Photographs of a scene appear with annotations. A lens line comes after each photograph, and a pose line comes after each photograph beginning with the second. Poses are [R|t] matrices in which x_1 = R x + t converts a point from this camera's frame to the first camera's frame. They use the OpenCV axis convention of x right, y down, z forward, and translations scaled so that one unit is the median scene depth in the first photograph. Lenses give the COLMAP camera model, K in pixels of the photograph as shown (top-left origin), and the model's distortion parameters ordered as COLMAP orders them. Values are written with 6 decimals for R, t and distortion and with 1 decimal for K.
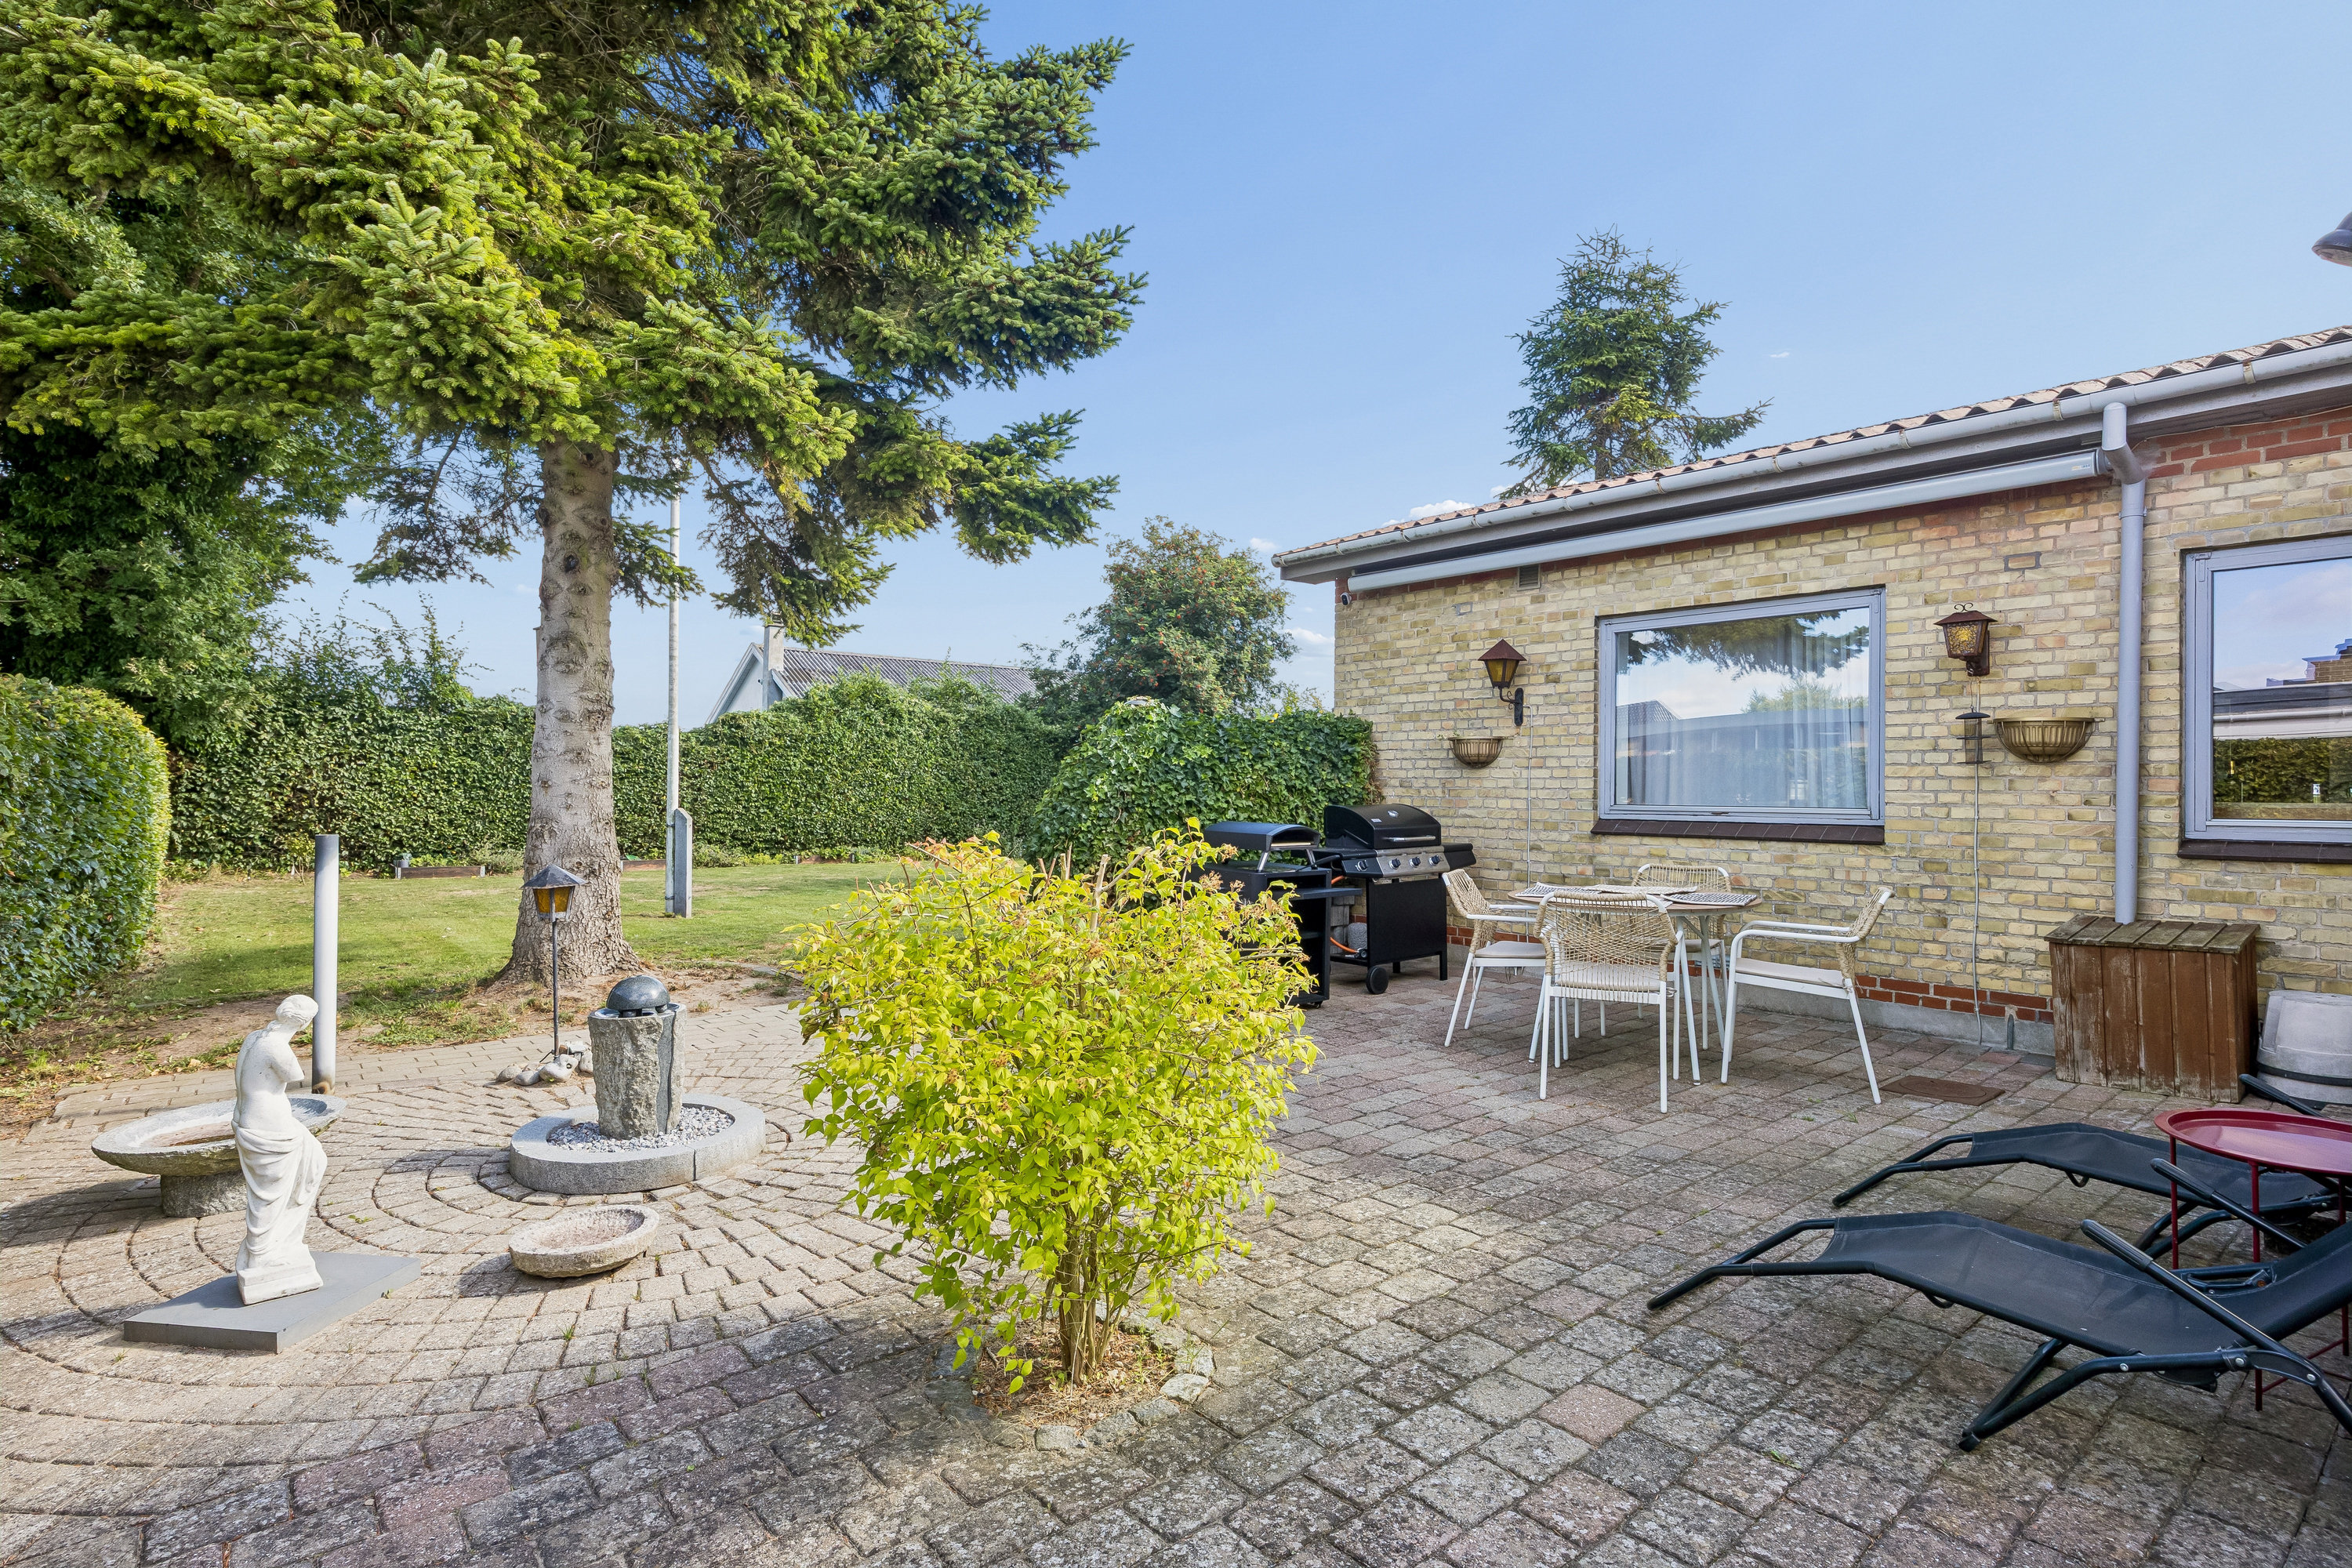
lens RADIAL K [[1217.9, 0, 1177.1], [0, 1217.9, 791.3], [0, 0, 1]] dist [0.005114, 0.000330]
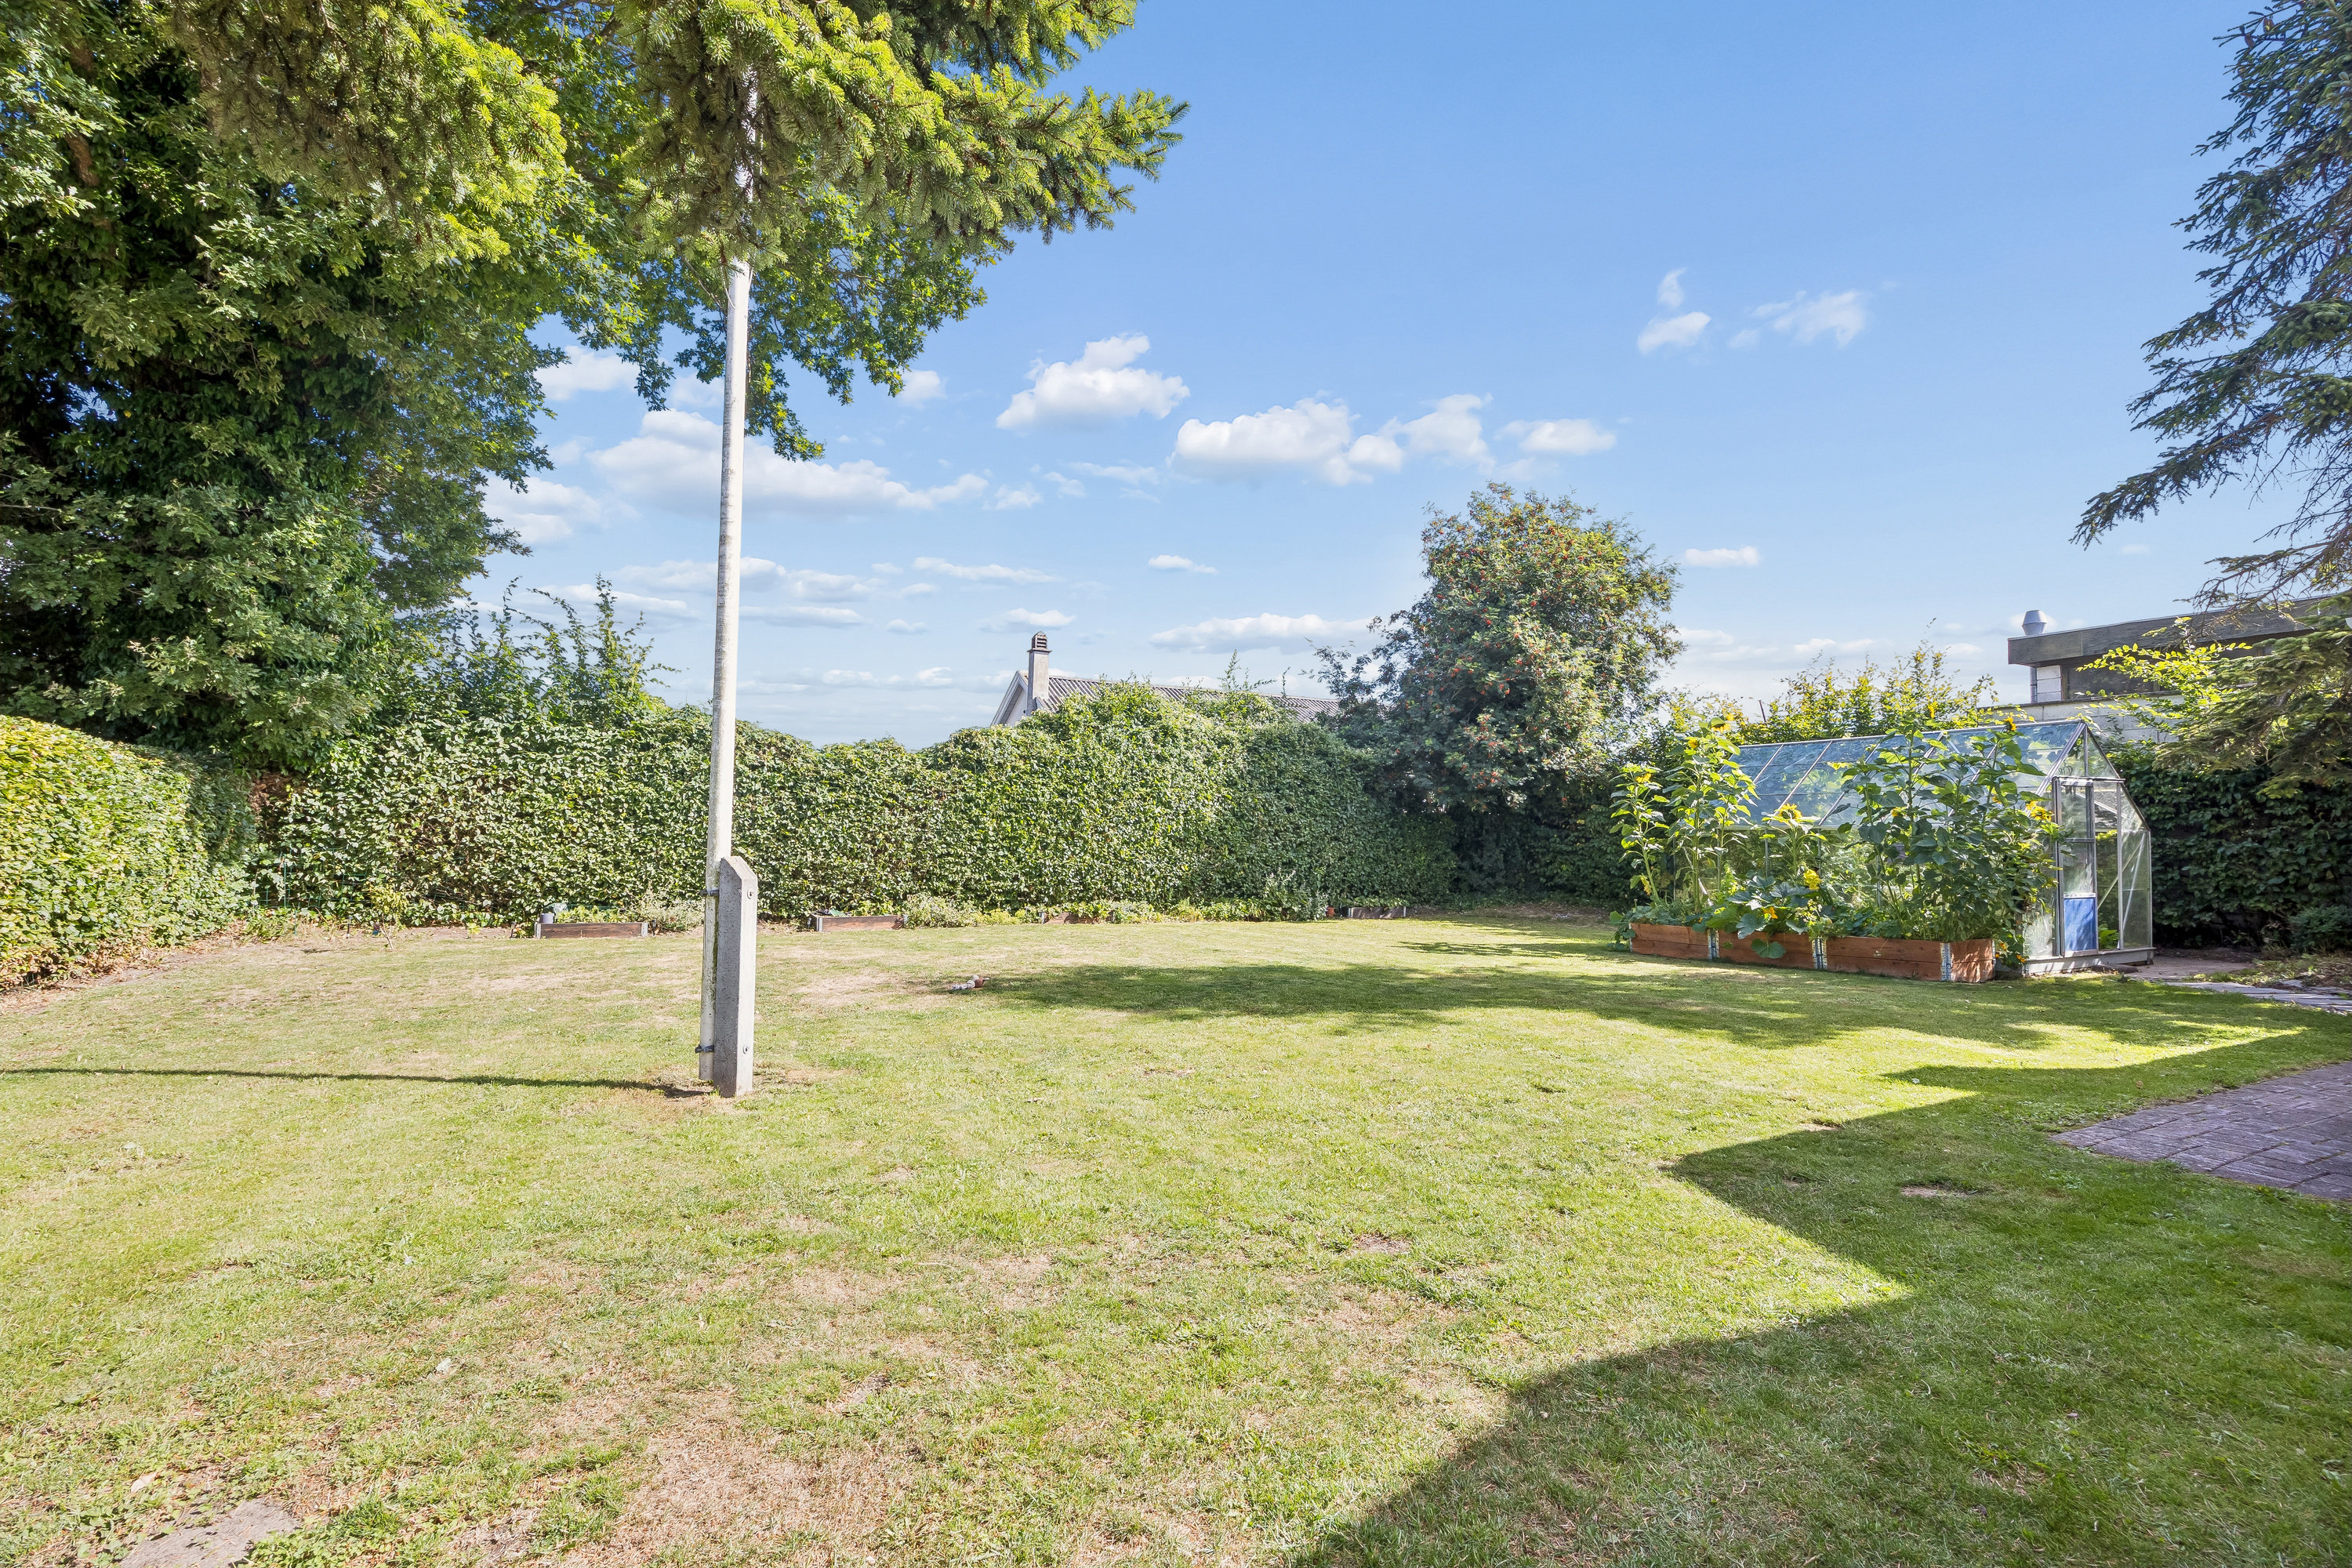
lens RADIAL K [[1083.8, 0, 1179.6], [0, 1083.8, 786.0], [0, 0, 1]] dist [-0.000484, 0.000038]
pose [[0.977836, -0.000865, -0.209371, -0.085647], [-0.008476, 0.999008, -0.043715, 0.001976], [0.209202, 0.044521, 0.976859, 0.351727]]
